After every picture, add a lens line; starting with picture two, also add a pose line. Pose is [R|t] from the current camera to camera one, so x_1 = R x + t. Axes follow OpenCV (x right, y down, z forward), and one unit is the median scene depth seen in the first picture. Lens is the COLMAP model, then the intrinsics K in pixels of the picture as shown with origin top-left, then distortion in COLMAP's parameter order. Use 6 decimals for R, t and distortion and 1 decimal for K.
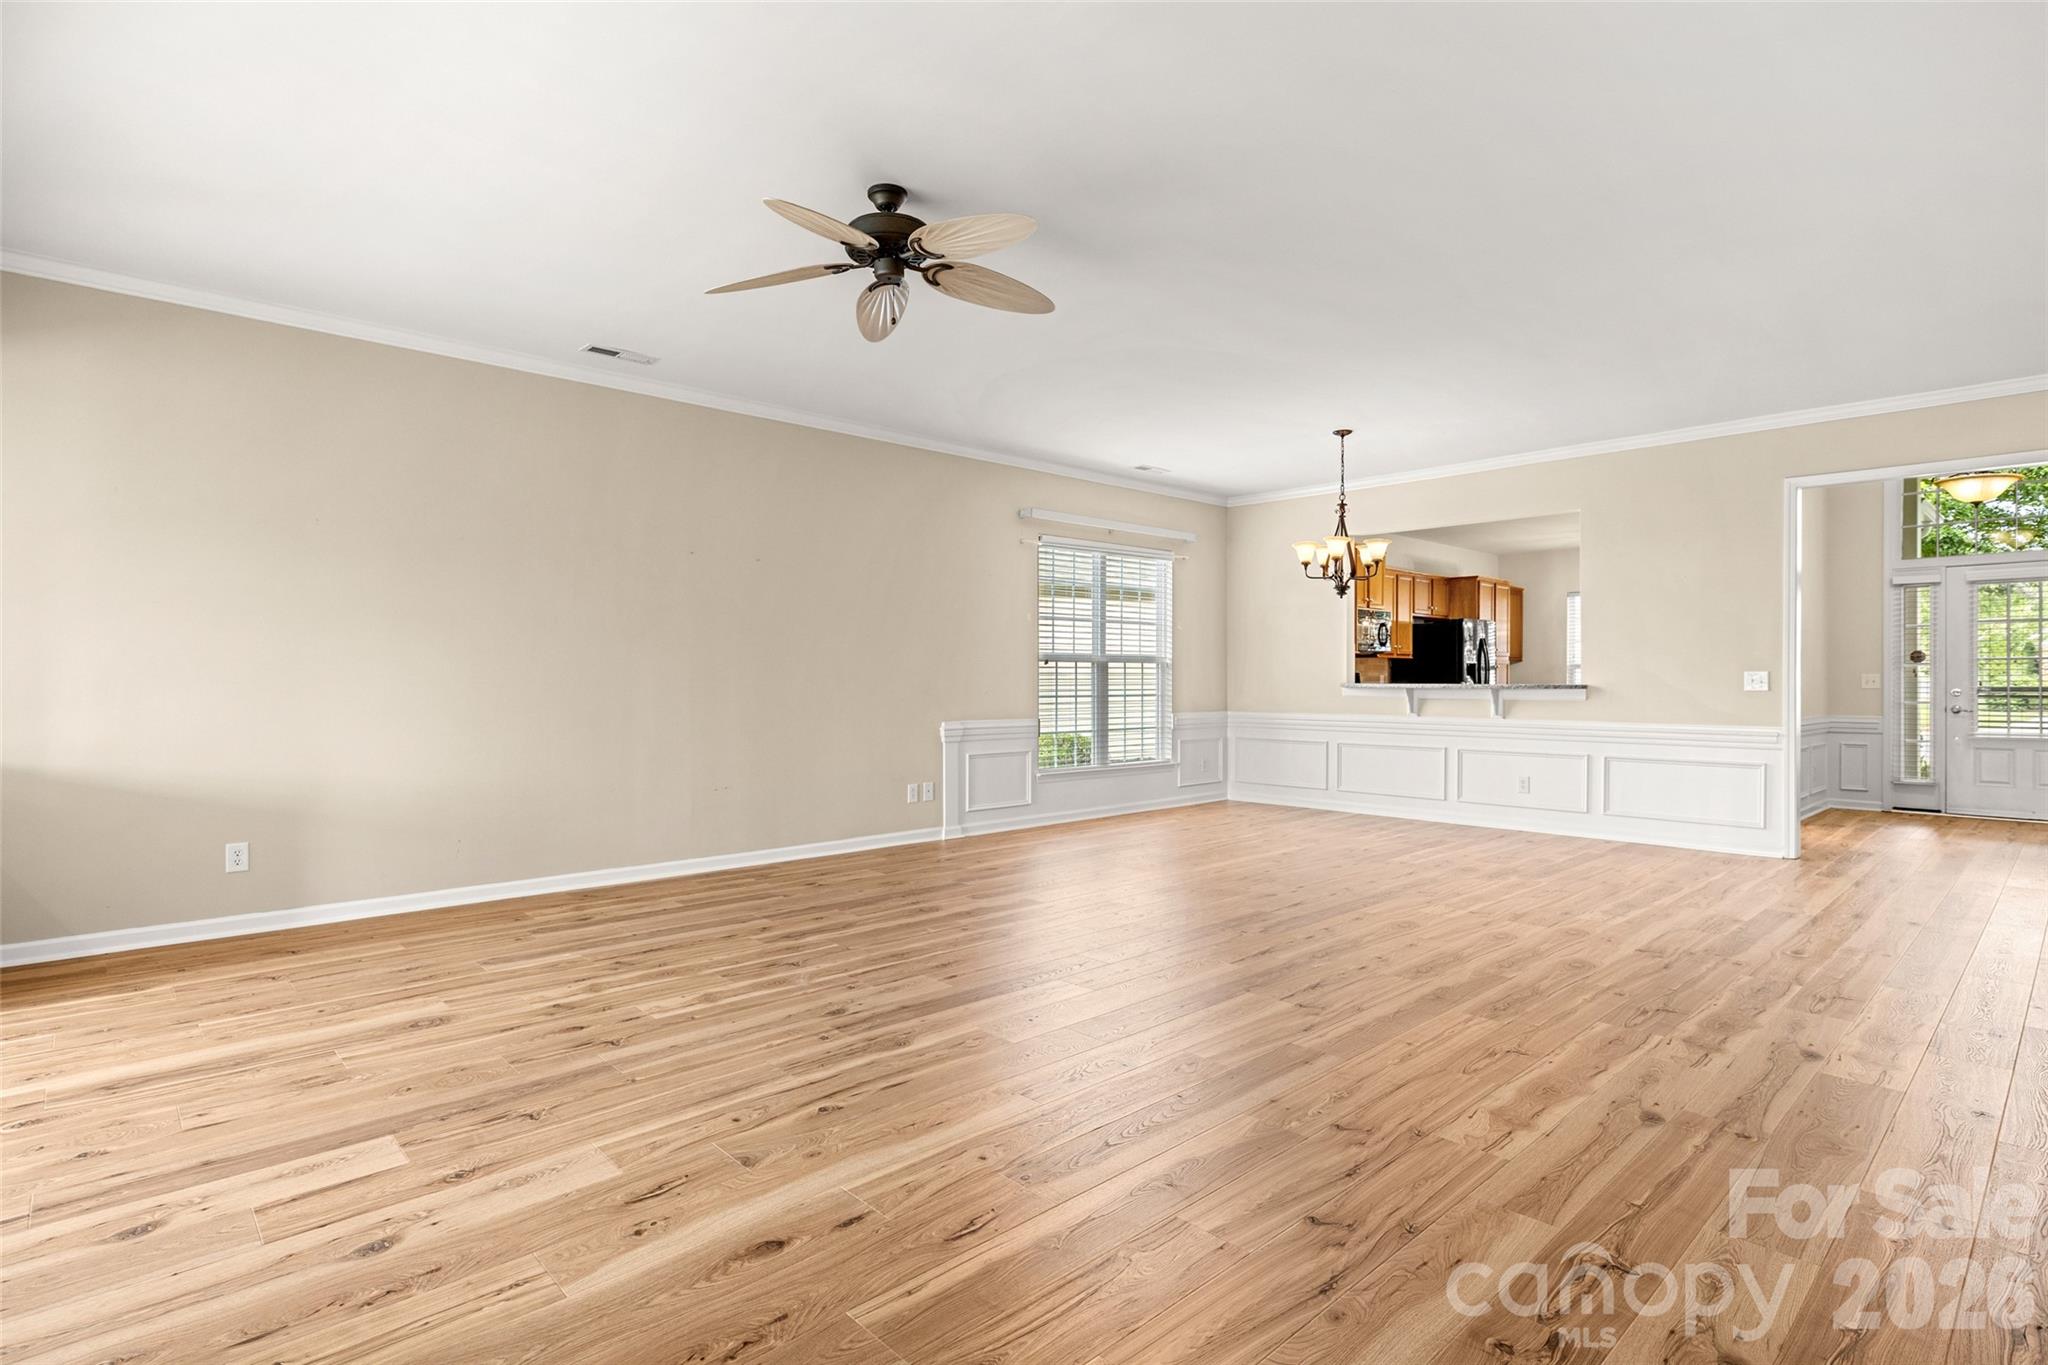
lens RADIAL K [[1012.2, 0, 1024.0], [0, 1012.2, 682.5], [0, 0, 1]] dist [-0.002351, 0.000089]
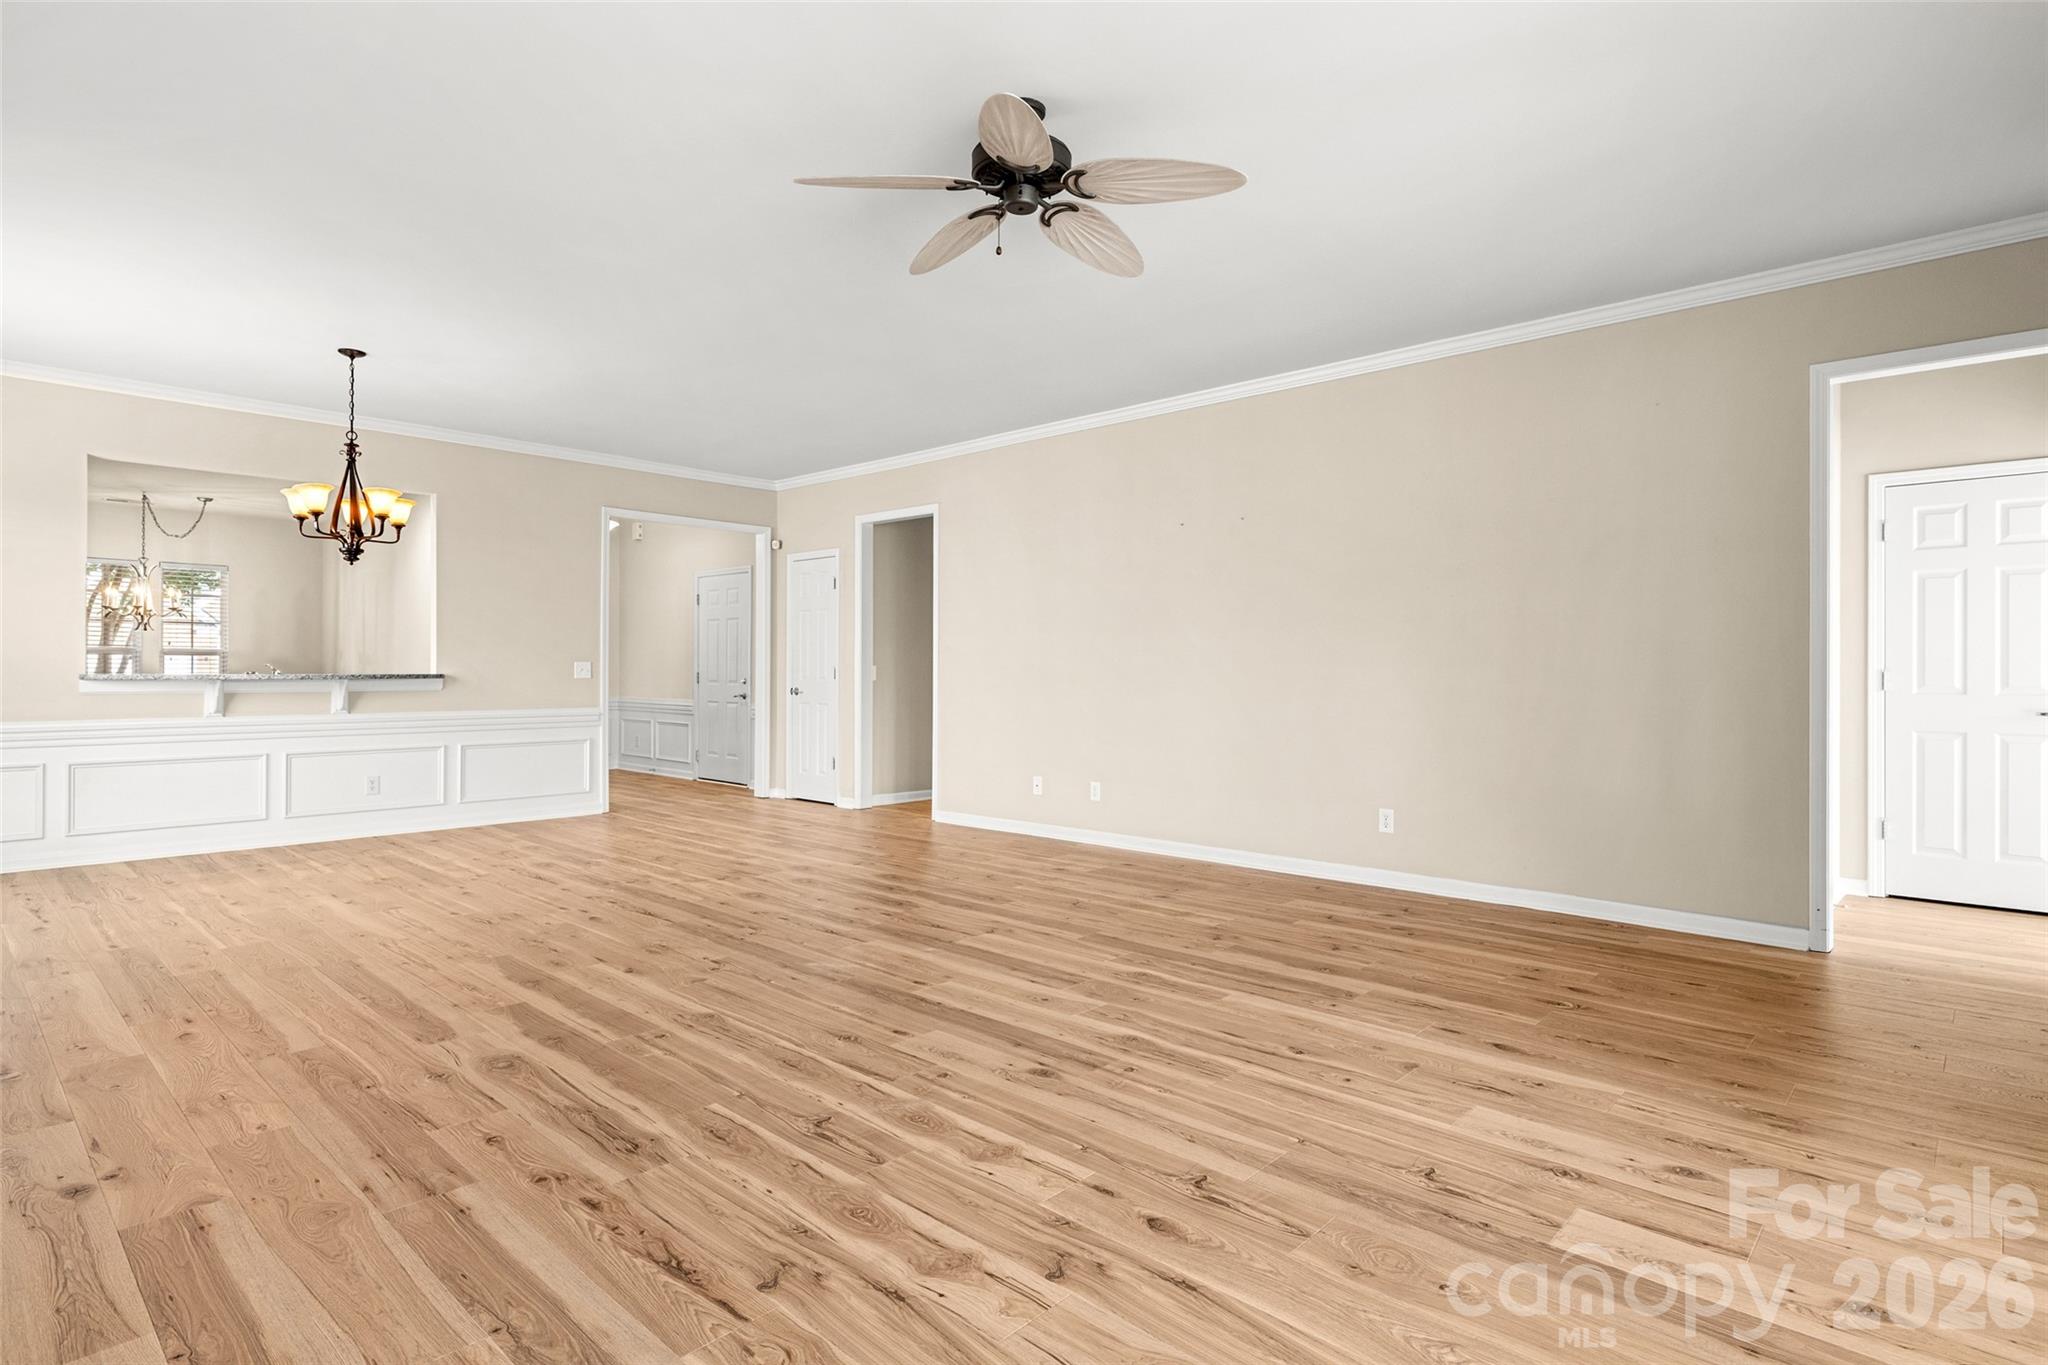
lens RADIAL K [[1042.4, 0, 1011.0], [0, 1042.4, 675.7], [0, 0, 1]] dist [-0.001500, 0.000416]
pose [[-0.063954, -0.005975, 0.997935, -0.524152], [-0.000741, 0.999982, 0.005940, -0.003010], [-0.997953, -0.000359, -0.063957, 0.545990]]
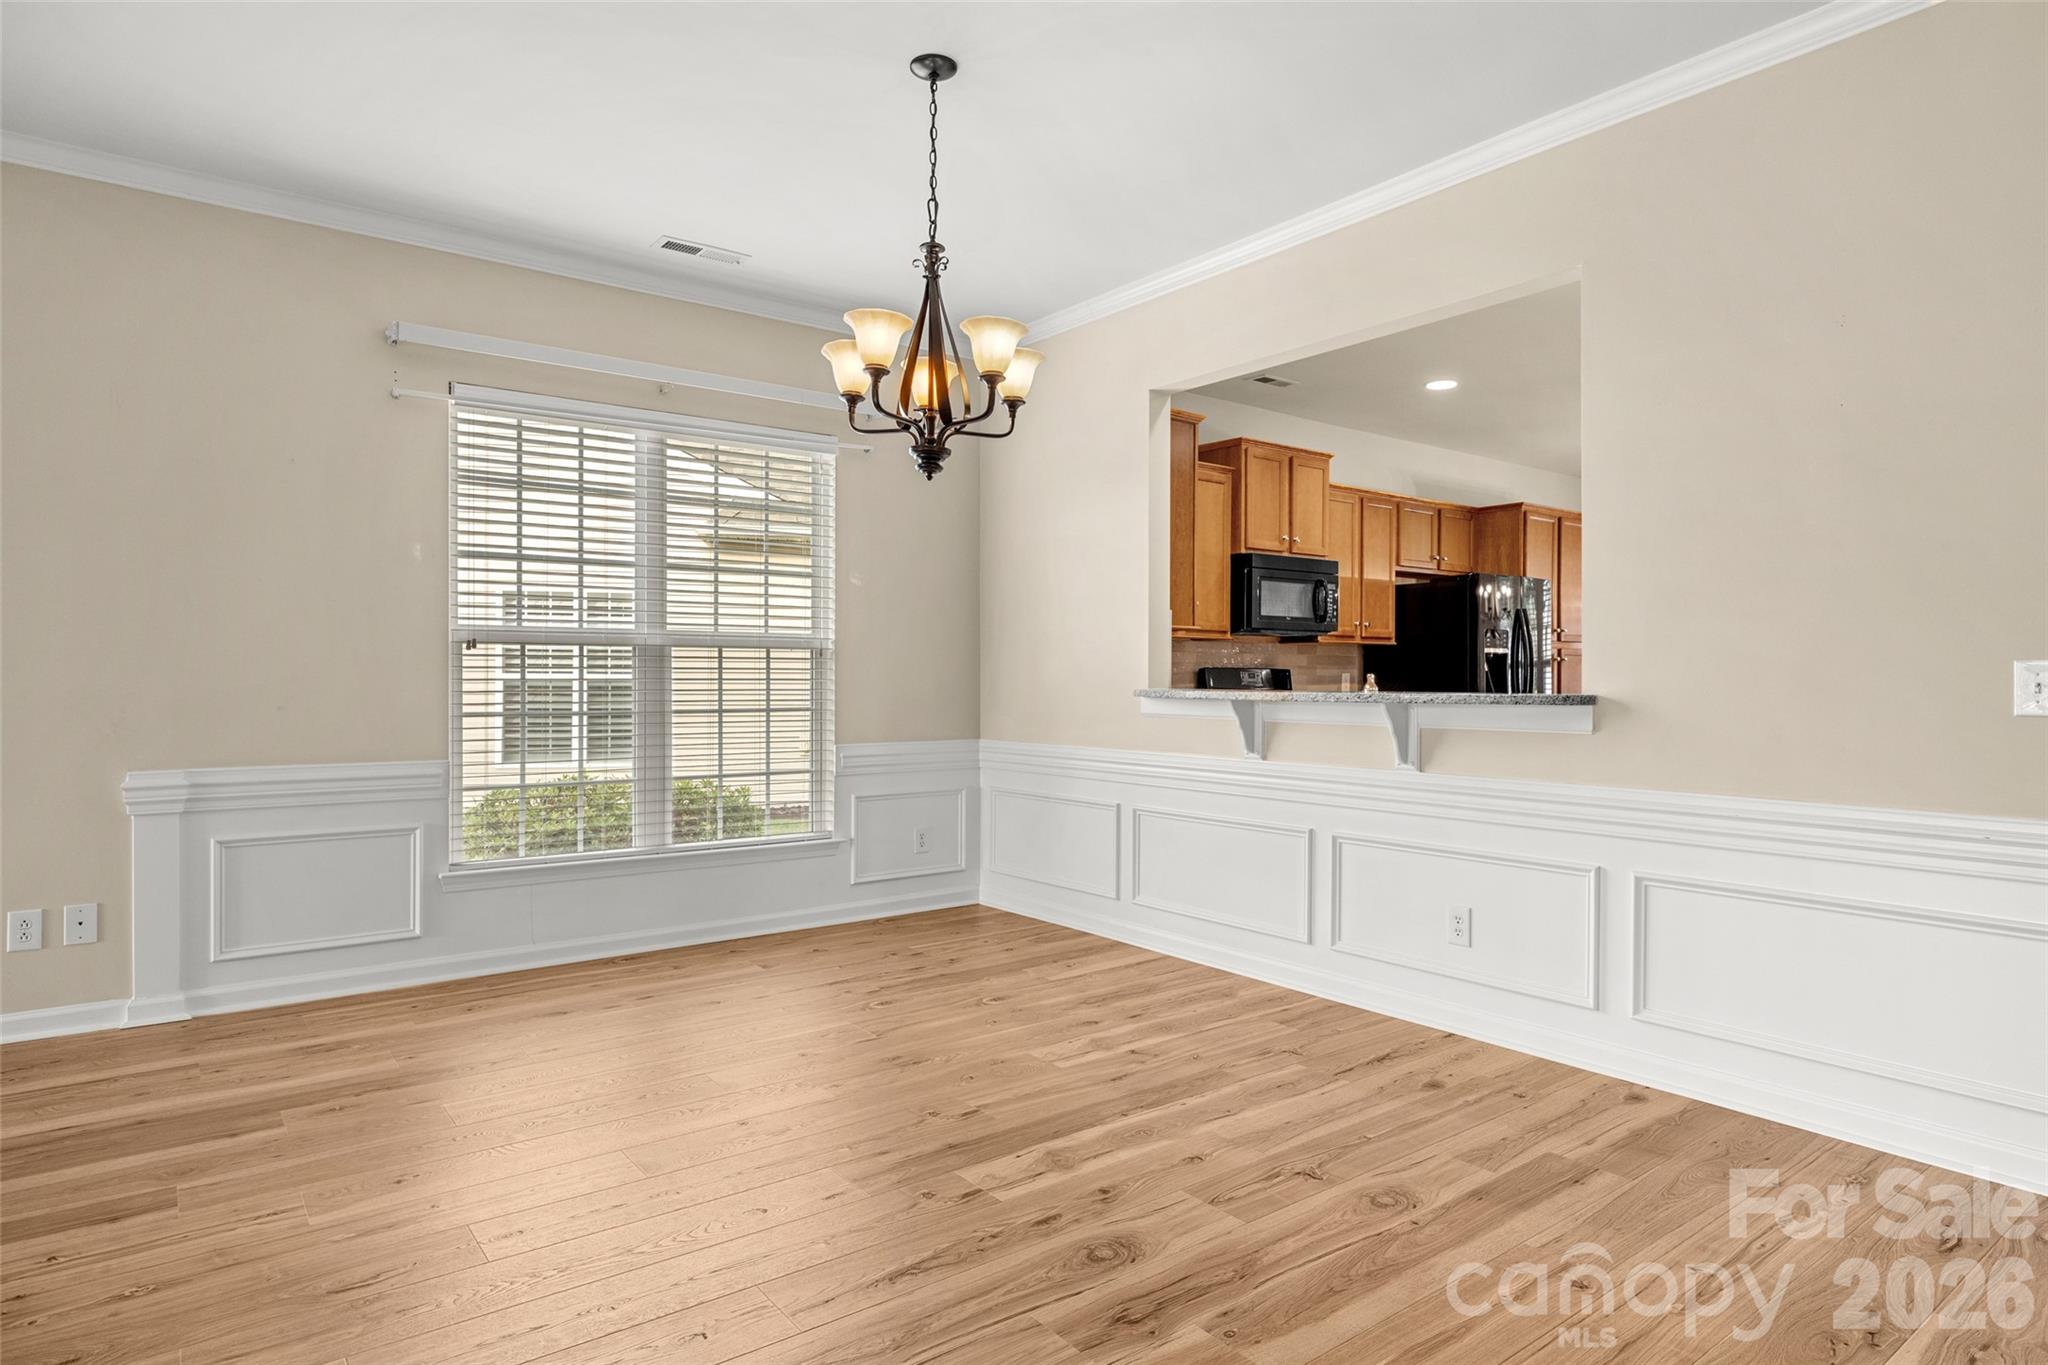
lens RADIAL K [[1142.6, 0, 1021.2], [0, 1142.6, 685.7], [0, 0, 1]] dist [-0.001258, 0.000027]
pose [[0.994850, 0.002558, -0.101324, 0.398069], [-0.002413, 0.999996, 0.001558, -0.001794], [0.101328, -0.001306, 0.994852, 0.554318]]
